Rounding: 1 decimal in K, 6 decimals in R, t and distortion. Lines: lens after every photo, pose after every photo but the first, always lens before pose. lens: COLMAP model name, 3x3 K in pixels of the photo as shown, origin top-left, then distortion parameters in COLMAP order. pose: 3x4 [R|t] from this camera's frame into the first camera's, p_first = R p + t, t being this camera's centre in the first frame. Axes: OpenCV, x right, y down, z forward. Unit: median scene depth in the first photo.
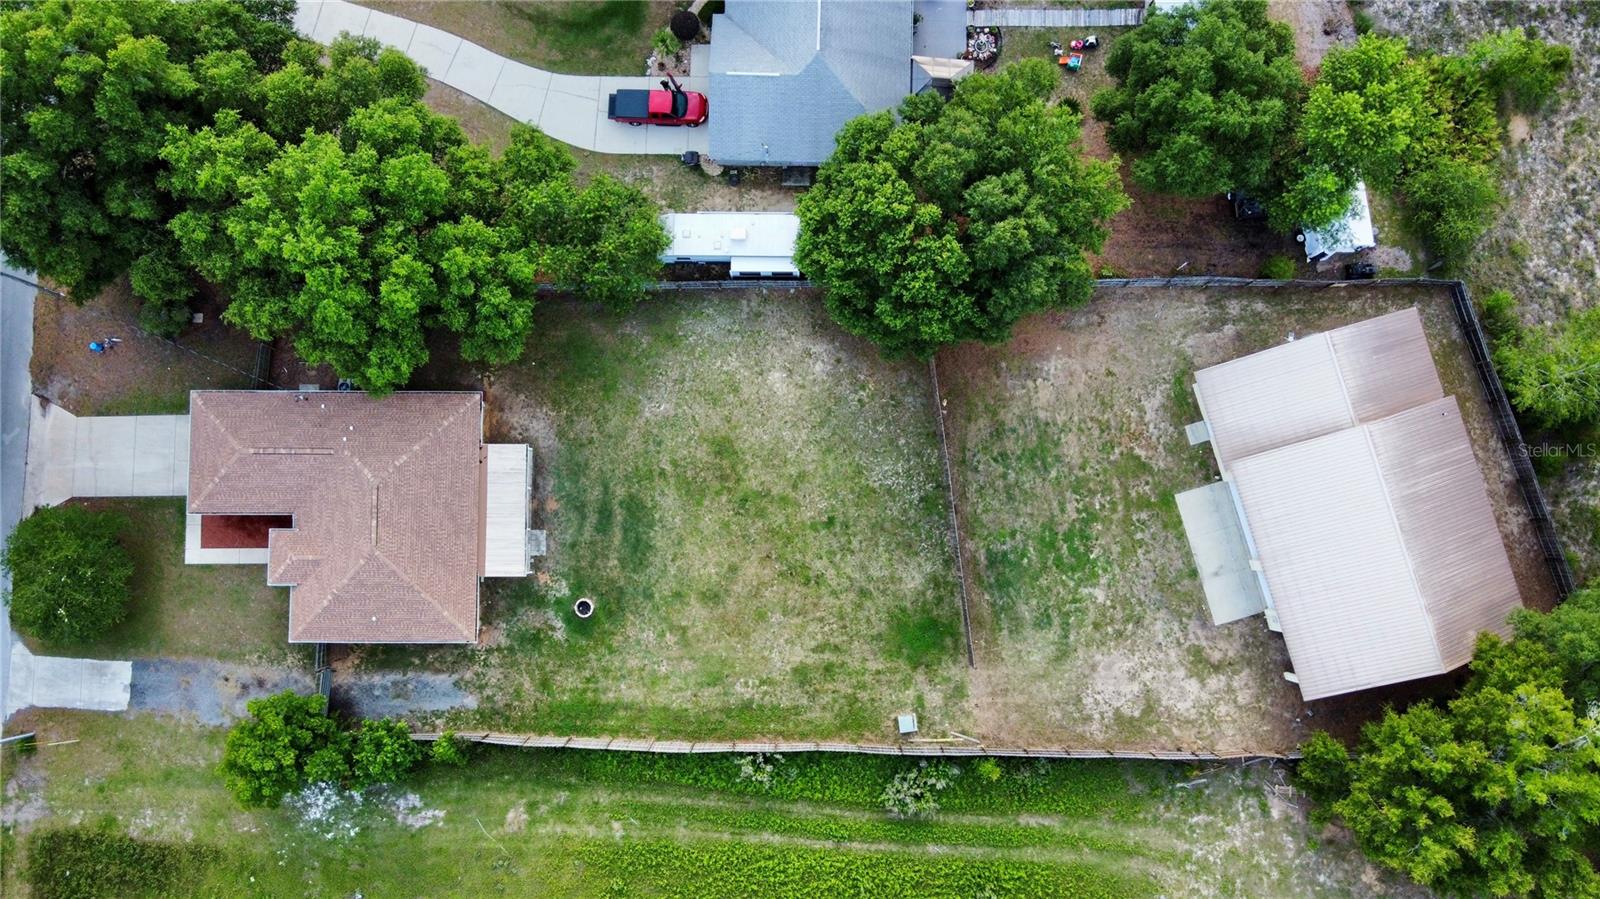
lens RADIAL K [[1227.2, 0, 794.6], [0, 1227.2, 453.5], [0, 0, 1]] dist [-0.006718, 0.025329]
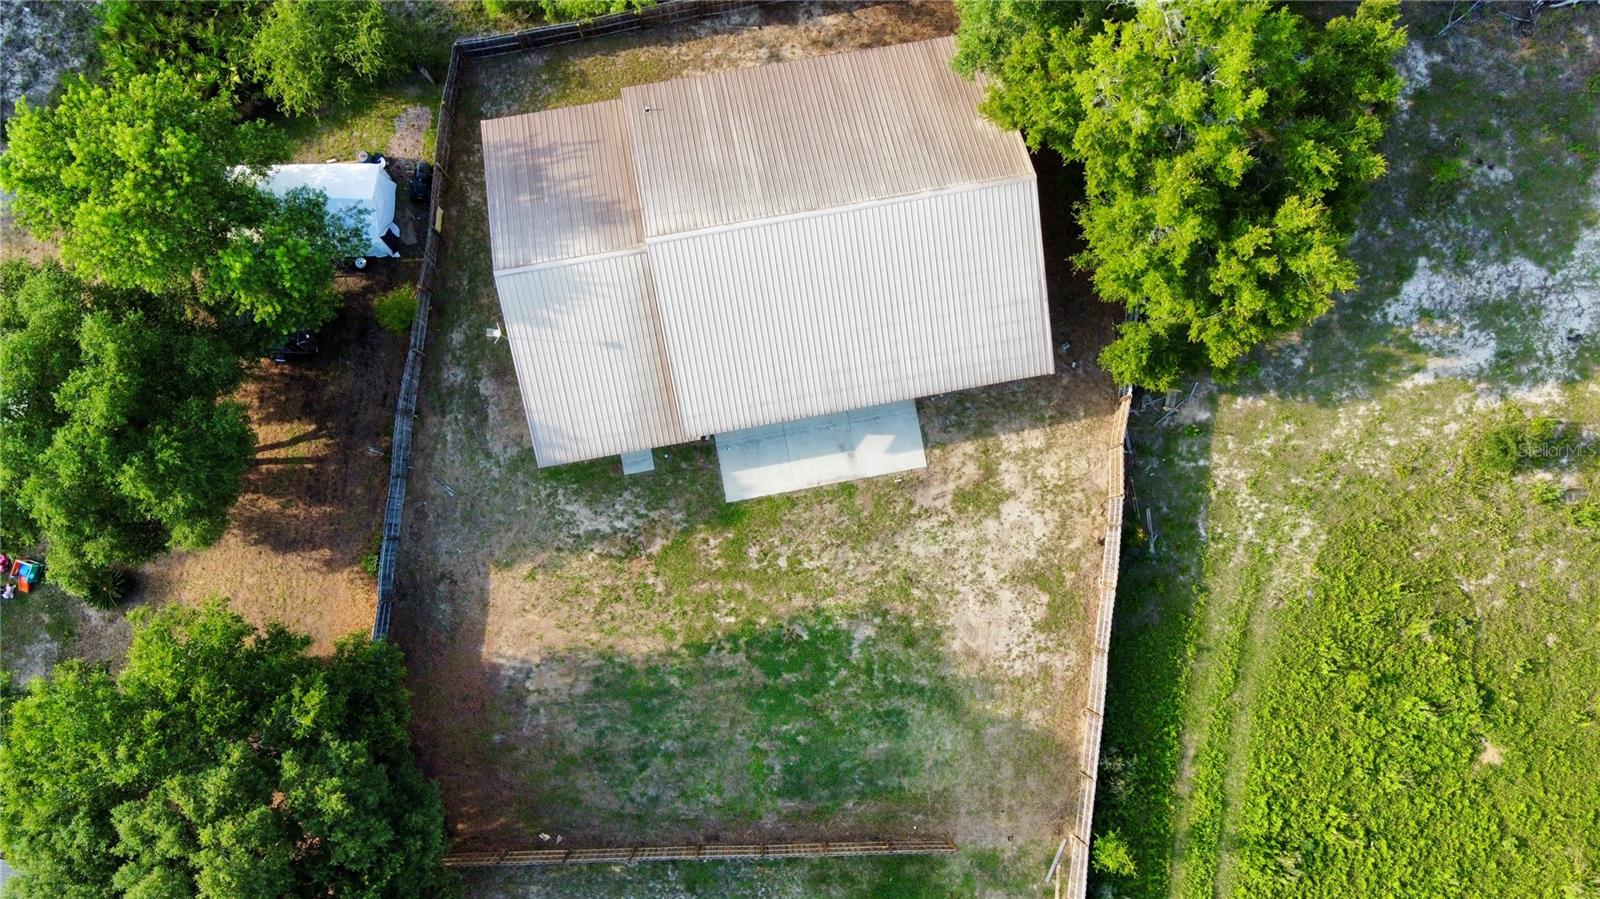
lens RADIAL K [[1227.2, 0, 800.3], [0, 1227.2, 439.9], [0, 0, 1]] dist [-0.006718, 0.025329]
pose [[0.106366, -0.989773, 0.095052, 0.286076], [0.989352, 0.114900, 0.089331, 0.009815], [-0.099339, 0.084538, 0.991456, 0.338874]]
